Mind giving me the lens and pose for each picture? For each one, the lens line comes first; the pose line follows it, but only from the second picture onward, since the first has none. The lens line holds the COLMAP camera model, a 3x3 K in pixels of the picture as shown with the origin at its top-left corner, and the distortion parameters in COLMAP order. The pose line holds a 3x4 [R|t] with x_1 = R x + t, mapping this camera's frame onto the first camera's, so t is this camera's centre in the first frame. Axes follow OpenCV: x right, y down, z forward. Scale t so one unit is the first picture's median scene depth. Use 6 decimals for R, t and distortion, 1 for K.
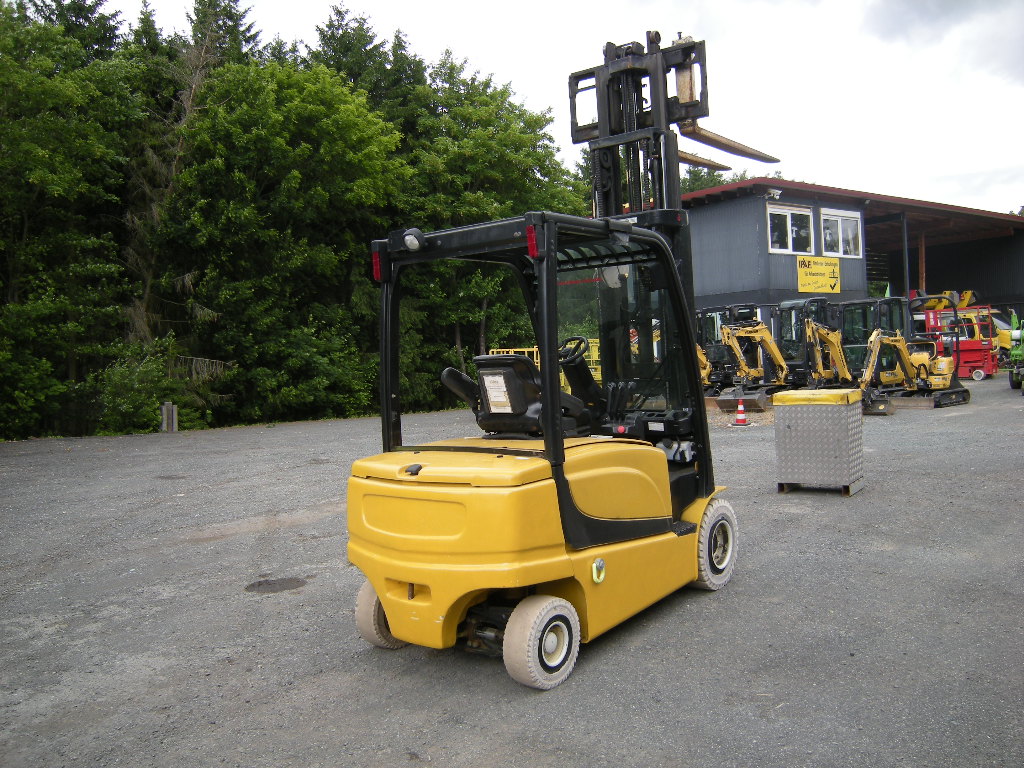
lens RADIAL K [[855.9, 0, 512.0], [0, 855.9, 384.0], [0, 0, 1]] dist [-0.121687, 0.058975]
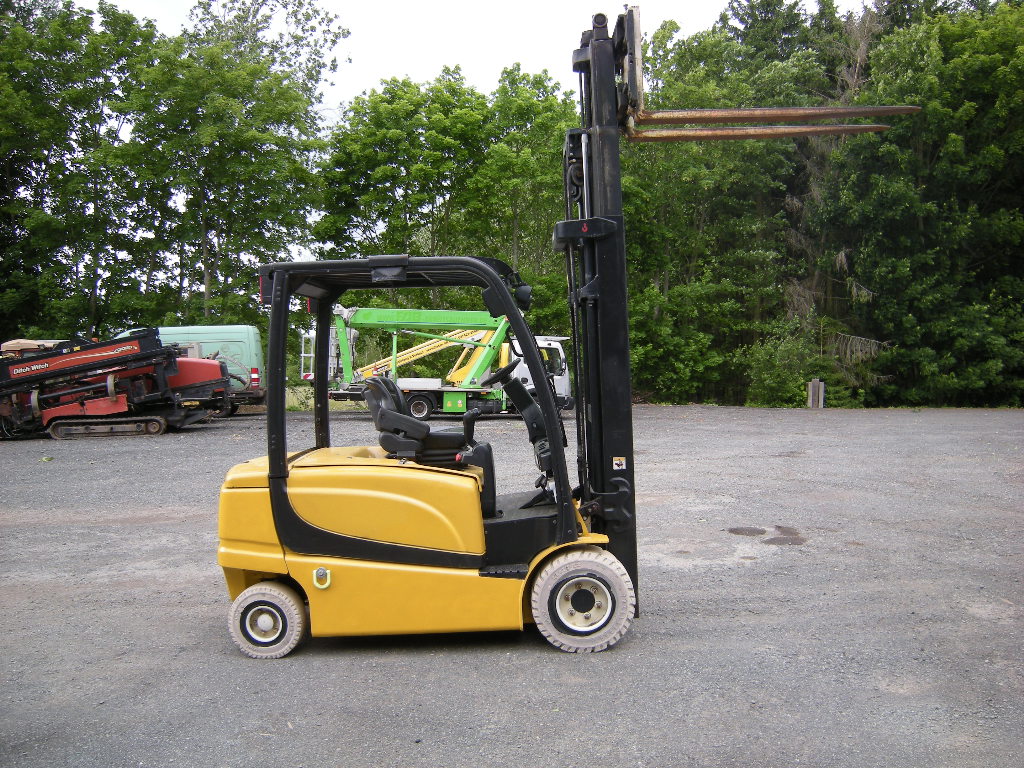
lens RADIAL K [[855.9, 0, 512.0], [0, 855.9, 384.0], [0, 0, 1]] dist [-0.121687, 0.058975]
pose [[0.609021, 0.063364, -0.790619, 0.173282], [-0.032453, 0.997960, 0.054983, -0.016458], [0.792490, -0.007828, 0.609834, 0.079999]]
